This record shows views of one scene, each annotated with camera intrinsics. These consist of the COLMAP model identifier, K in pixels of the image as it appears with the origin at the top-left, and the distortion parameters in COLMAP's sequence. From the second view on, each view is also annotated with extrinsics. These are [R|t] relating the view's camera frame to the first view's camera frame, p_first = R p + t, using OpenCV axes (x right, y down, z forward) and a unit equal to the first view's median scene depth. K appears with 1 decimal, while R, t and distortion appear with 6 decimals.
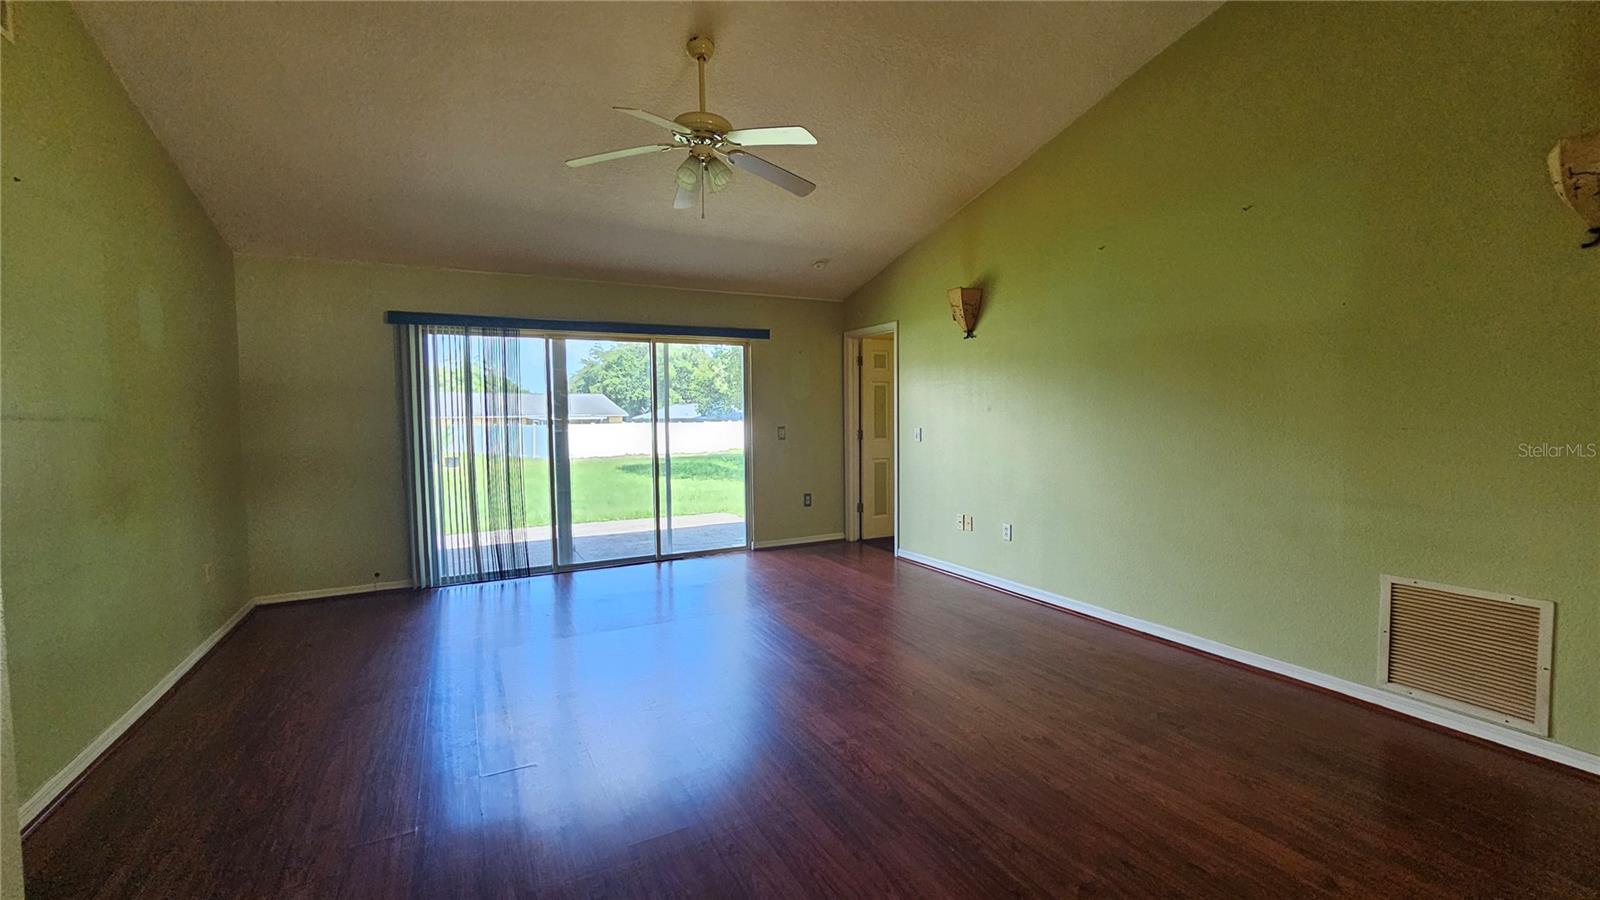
lens RADIAL K [[651.5, 0, 795.2], [0, 651.5, 446.9], [0, 0, 1]] dist [-0.001630, -0.000106]
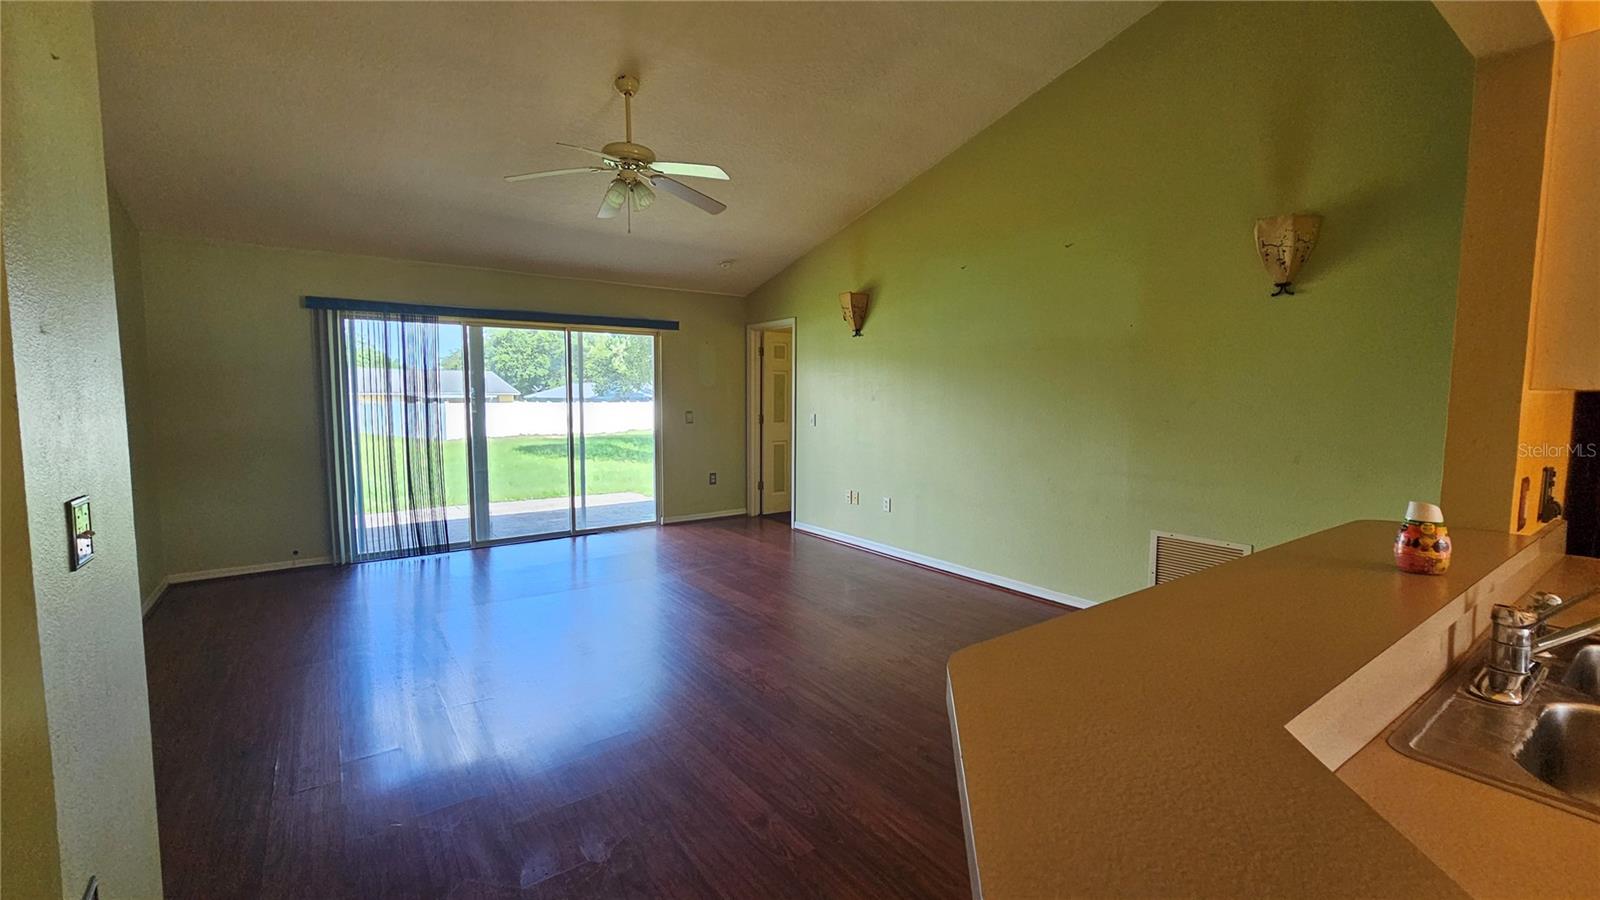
lens RADIAL K [[651.5, 0, 795.2], [0, 651.5, 446.9], [0, 0, 1]] dist [-0.001630, -0.000106]
pose [[0.987983, 0.002590, 0.154539, -0.017160], [-0.007124, 0.999560, 0.028793, -0.005286], [-0.154396, -0.029548, 0.987567, -0.121394]]
